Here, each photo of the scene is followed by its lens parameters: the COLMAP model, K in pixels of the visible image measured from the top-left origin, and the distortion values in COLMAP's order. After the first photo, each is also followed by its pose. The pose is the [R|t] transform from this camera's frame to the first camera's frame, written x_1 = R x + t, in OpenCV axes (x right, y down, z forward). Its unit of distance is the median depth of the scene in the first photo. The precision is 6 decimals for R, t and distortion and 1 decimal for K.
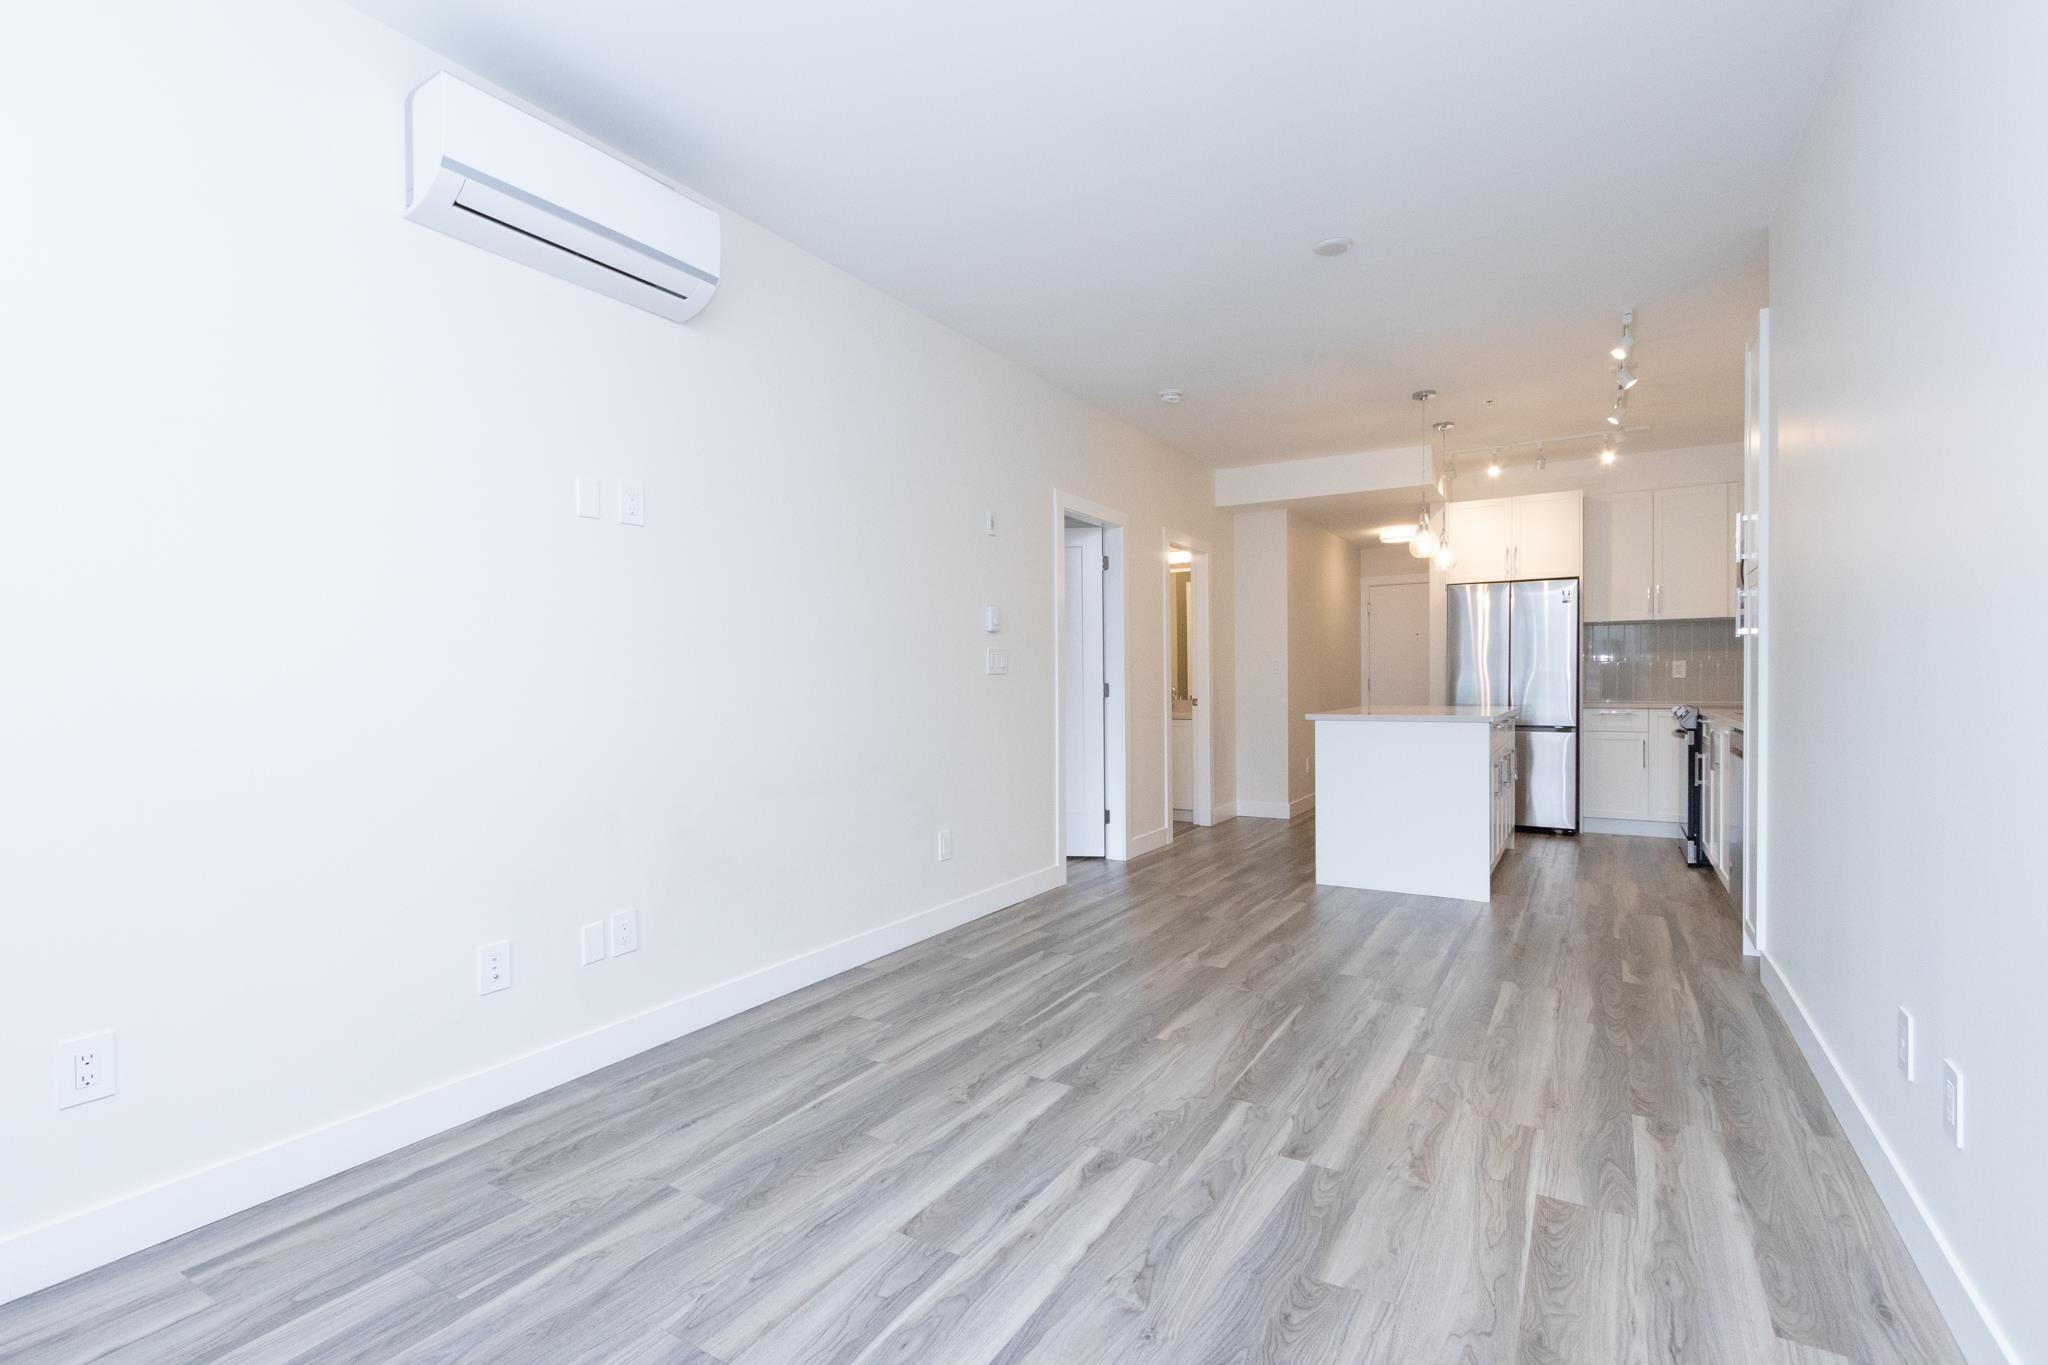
lens RADIAL K [[946.9, 0, 1006.2], [0, 946.9, 692.0], [0, 0, 1]] dist [0.002052, 0.000072]
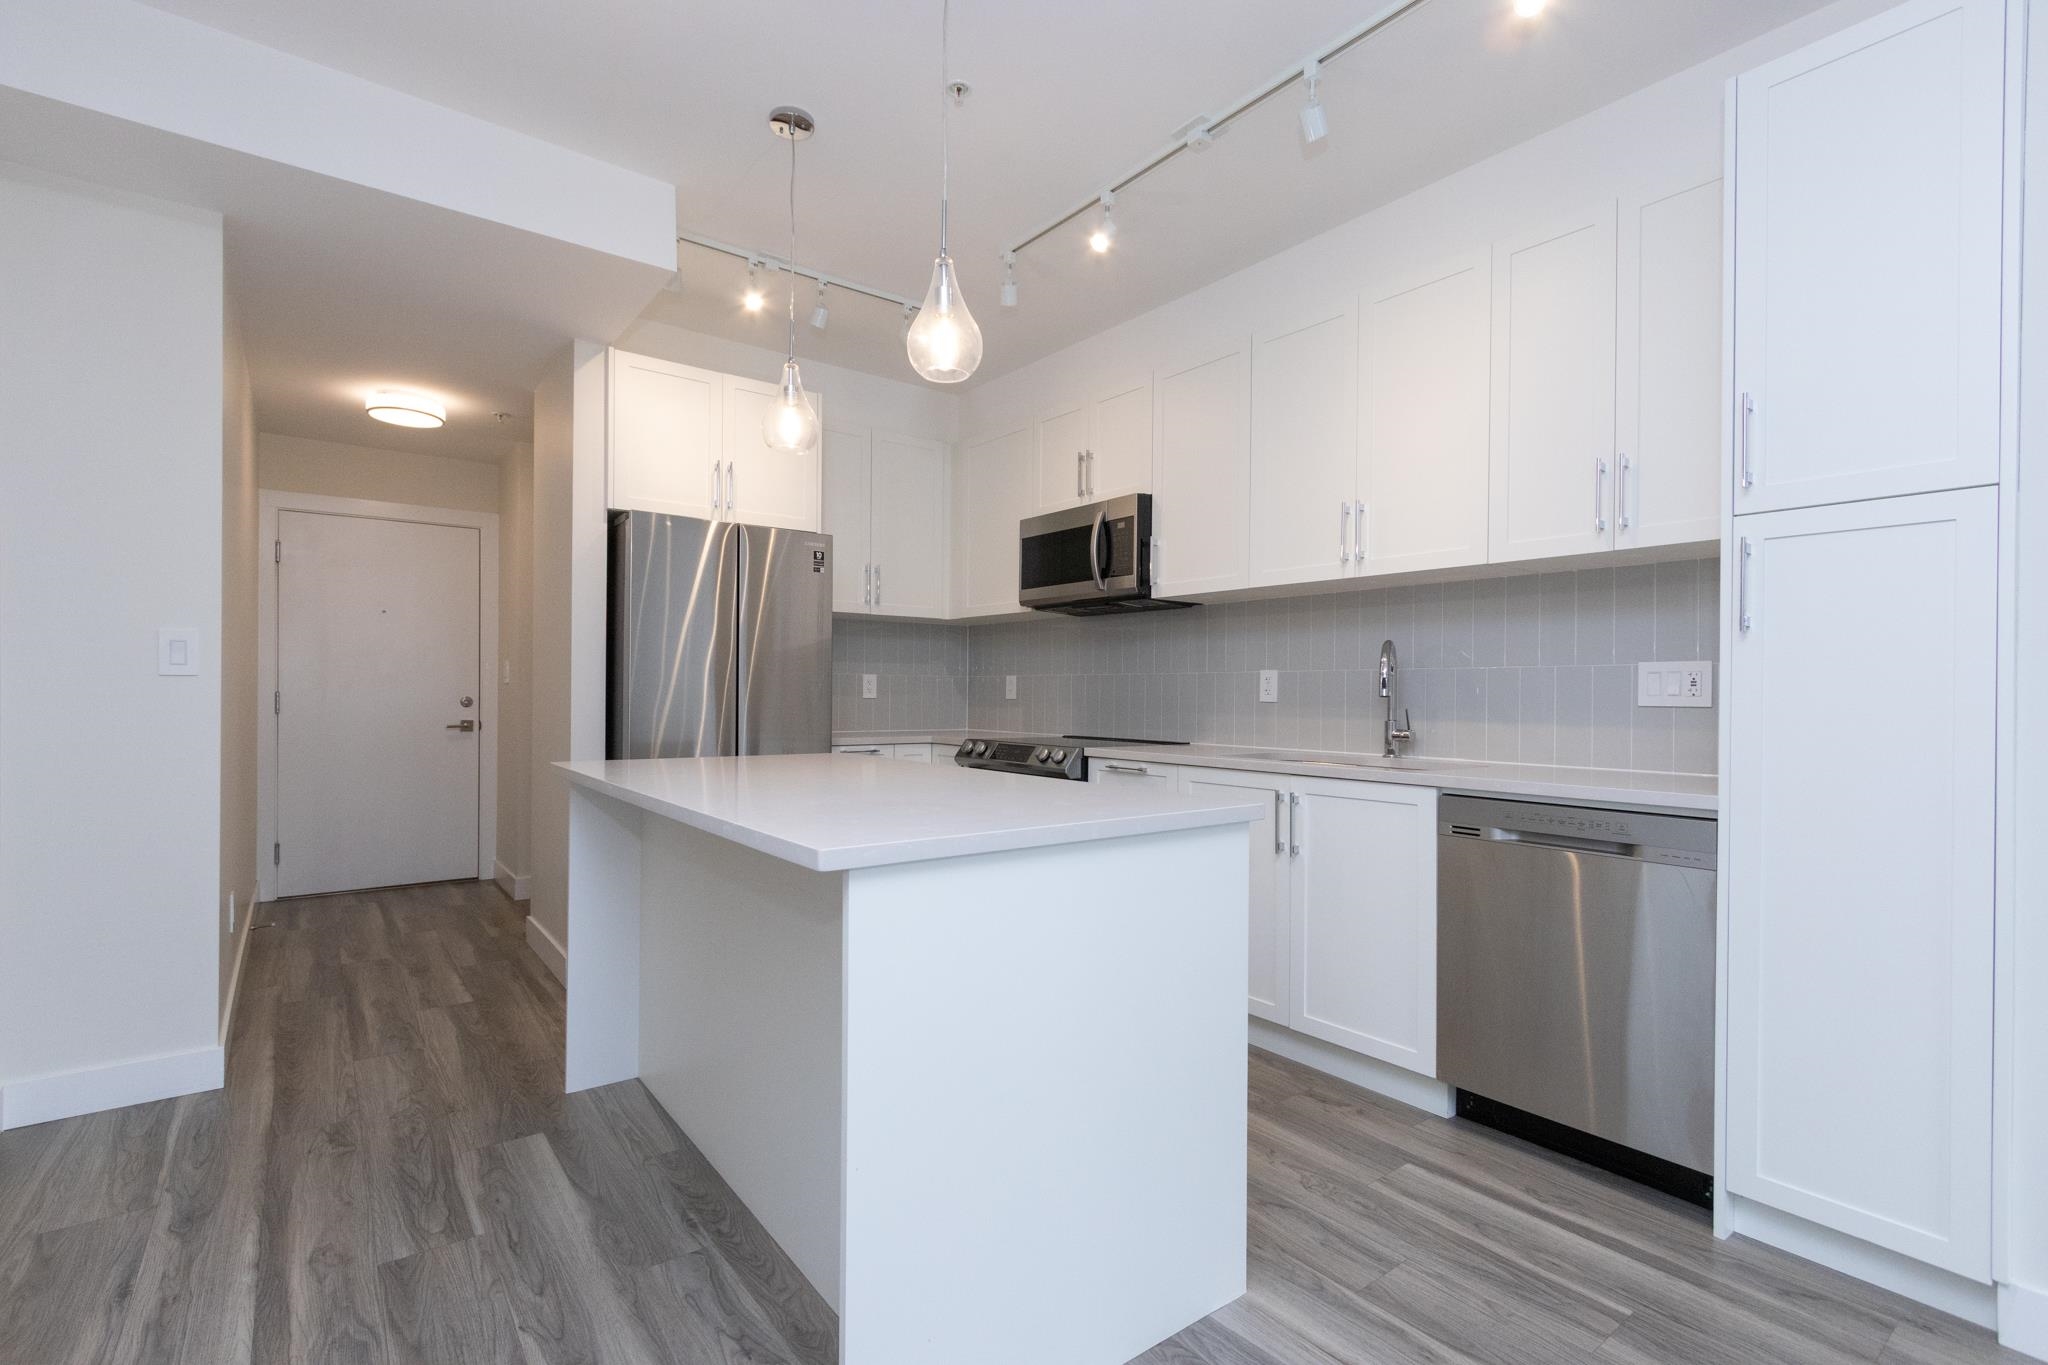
lens RADIAL K [[926.7, 0, 1006.8], [0, 926.7, 692.1], [0, 0, 1]] dist [0.003304, 0.000362]
pose [[0.361139, 0.012838, 0.932424, 0.164892], [0.000312, 0.999904, -0.013888, -0.018125], [-0.932512, 0.005306, 0.361100, 1.251443]]
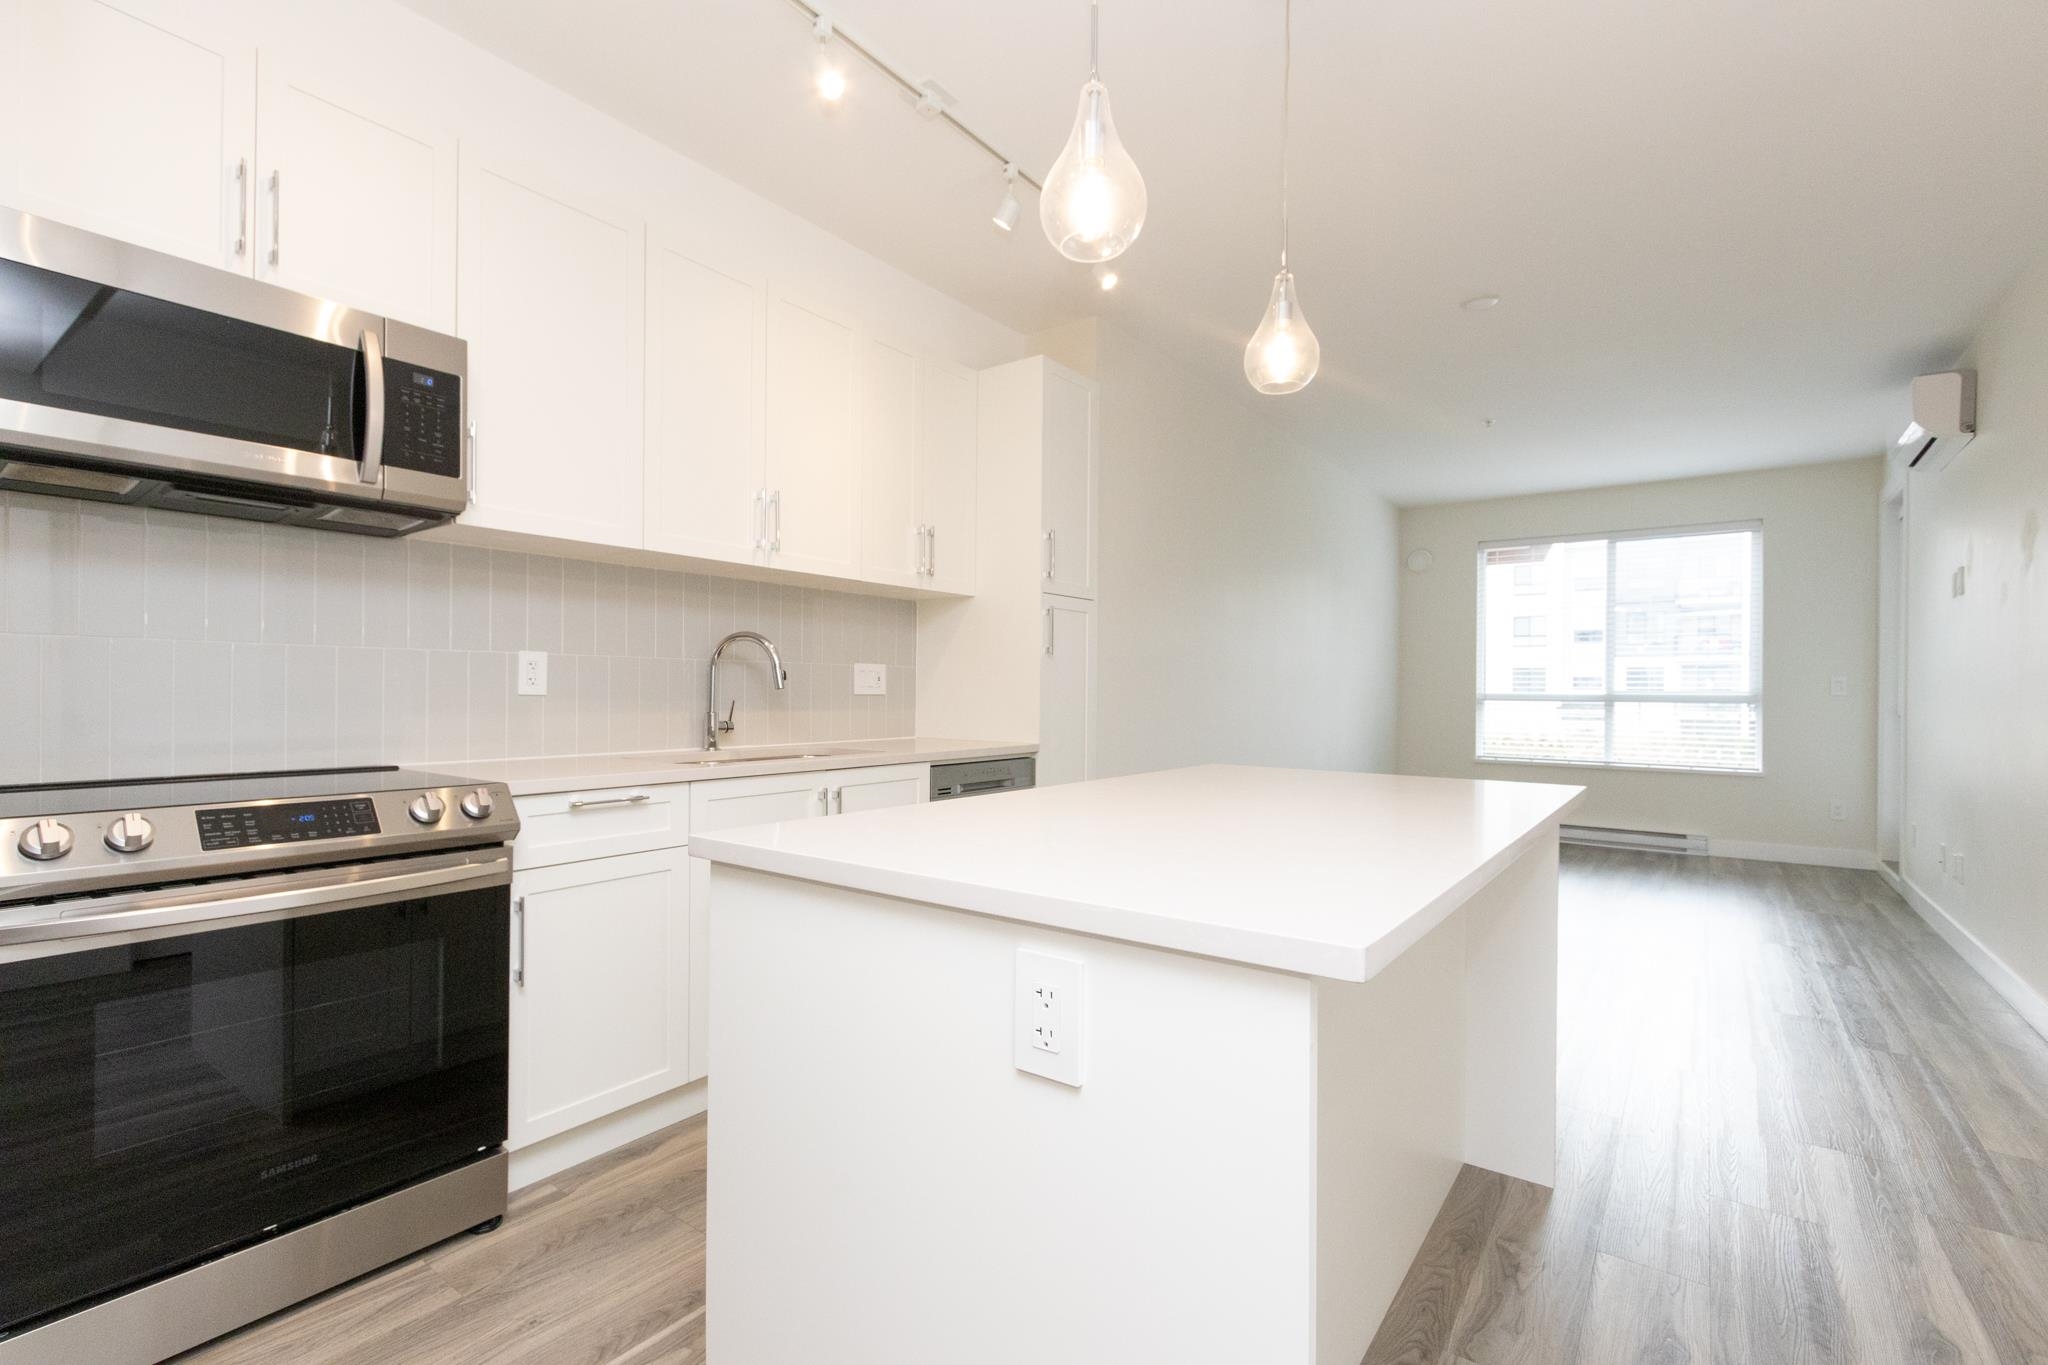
lens RADIAL K [[926.7, 0, 1006.8], [0, 926.7, 692.1], [0, 0, 1]] dist [0.003304, 0.000362]
pose [[-0.996126, -0.000609, 0.087938, 0.772864], [0.000520, 0.999918, 0.012811, -0.032855], [-0.087939, 0.012807, -0.996044, 2.059899]]
